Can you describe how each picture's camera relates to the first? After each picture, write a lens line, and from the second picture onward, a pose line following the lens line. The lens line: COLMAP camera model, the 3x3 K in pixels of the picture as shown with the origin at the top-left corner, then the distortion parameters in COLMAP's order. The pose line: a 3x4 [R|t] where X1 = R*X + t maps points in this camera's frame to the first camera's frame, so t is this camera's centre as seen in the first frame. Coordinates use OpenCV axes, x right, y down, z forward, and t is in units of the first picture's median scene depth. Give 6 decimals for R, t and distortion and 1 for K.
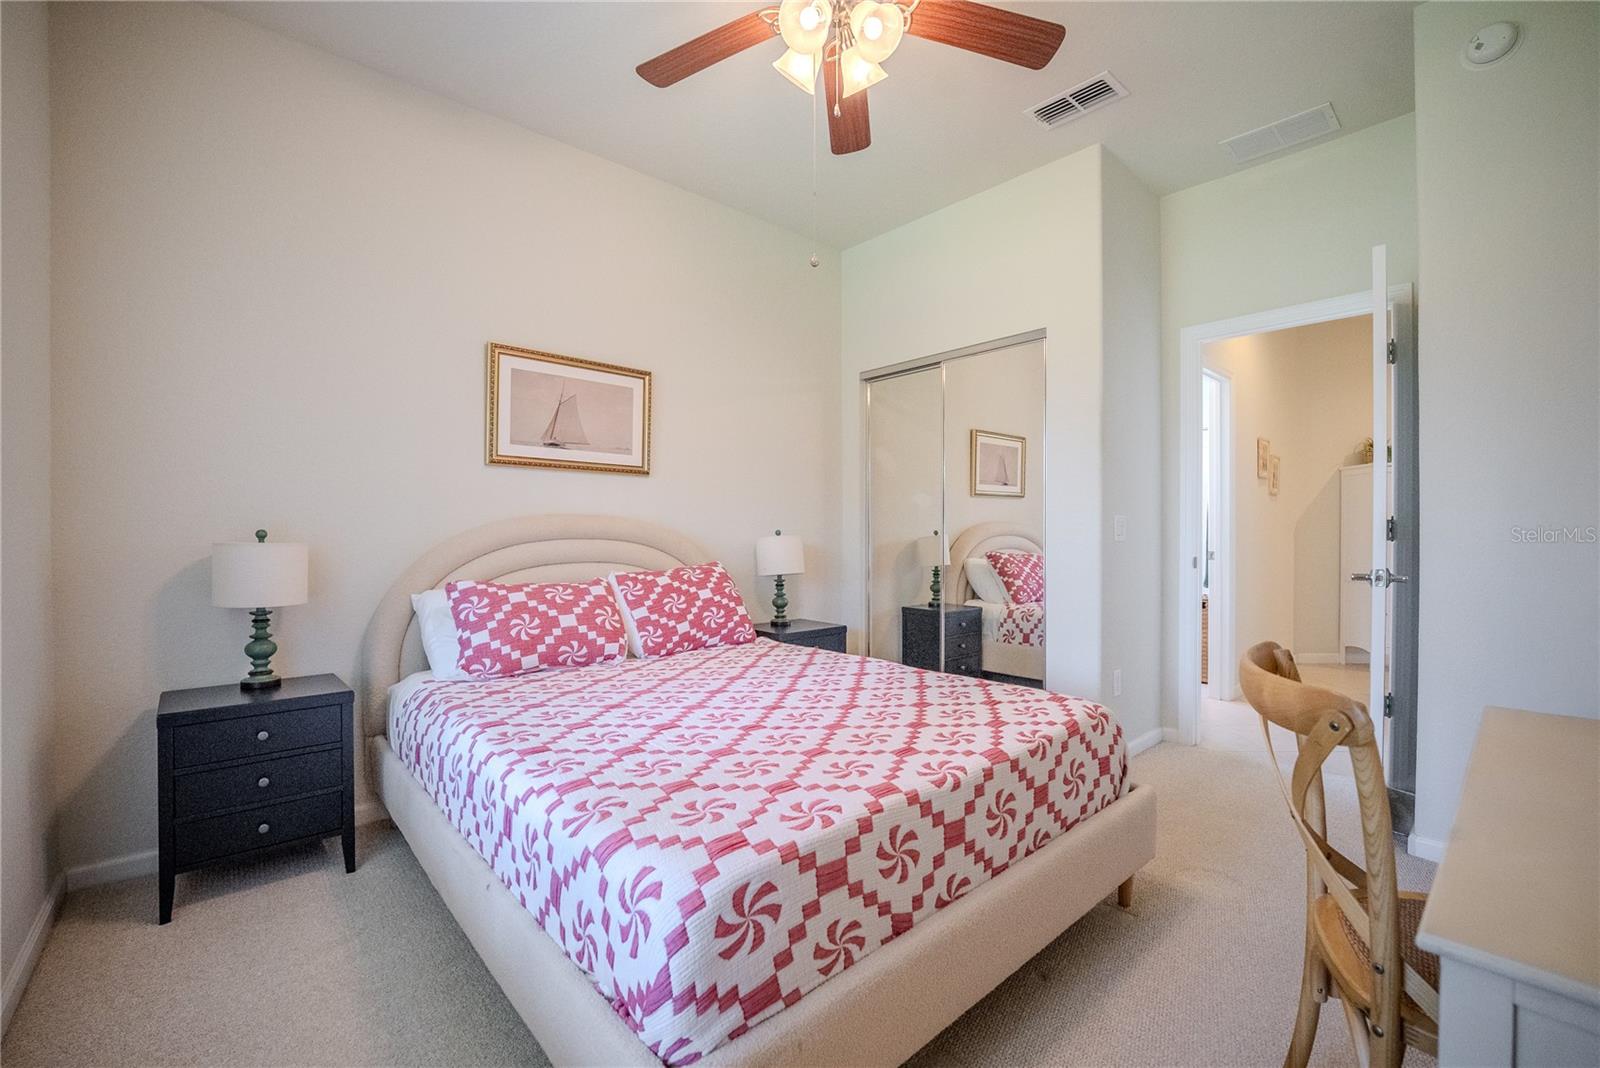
lens RADIAL K [[665.1, 0, 804.7], [0, 665.1, 536.1], [0, 0, 1]] dist [-0.054055, 0.012458]
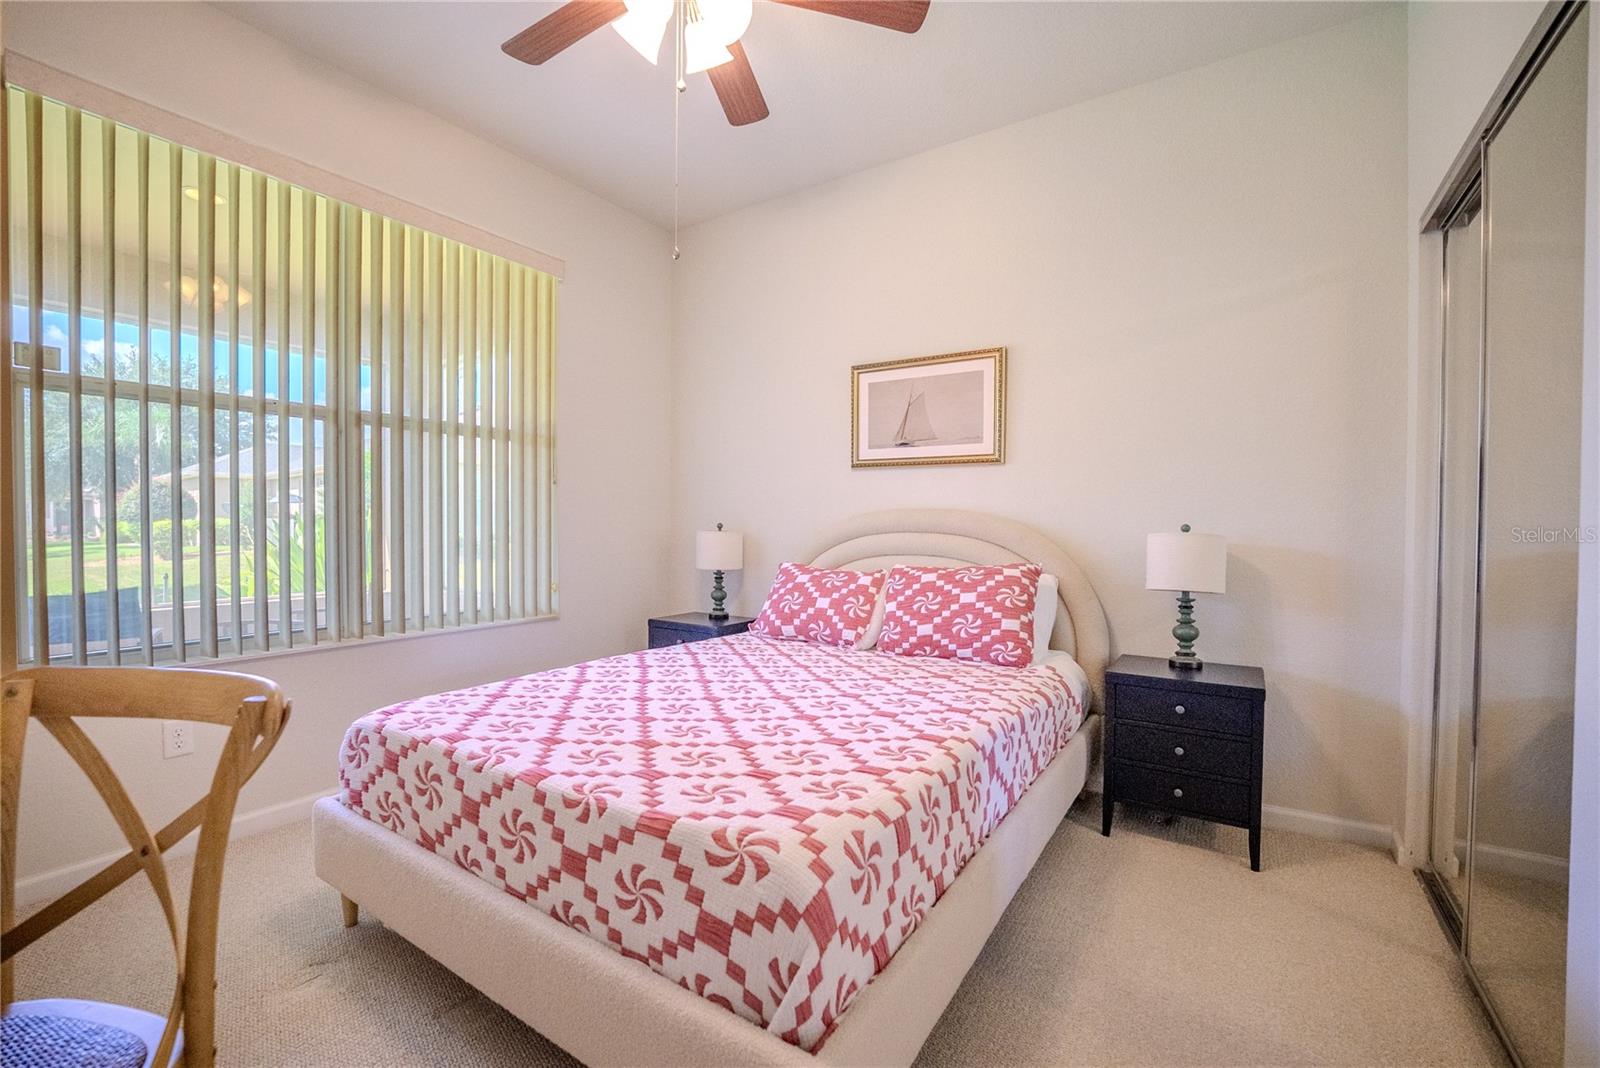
lens RADIAL K [[665.1, 0, 804.7], [0, 665.1, 536.1], [0, 0, 1]] dist [-0.054055, 0.012458]
pose [[0.255121, 0.018233, -0.966737, 0.634890], [-0.012846, 0.999798, 0.015466, -0.003917], [0.966824, 0.008473, 0.255304, 0.578510]]
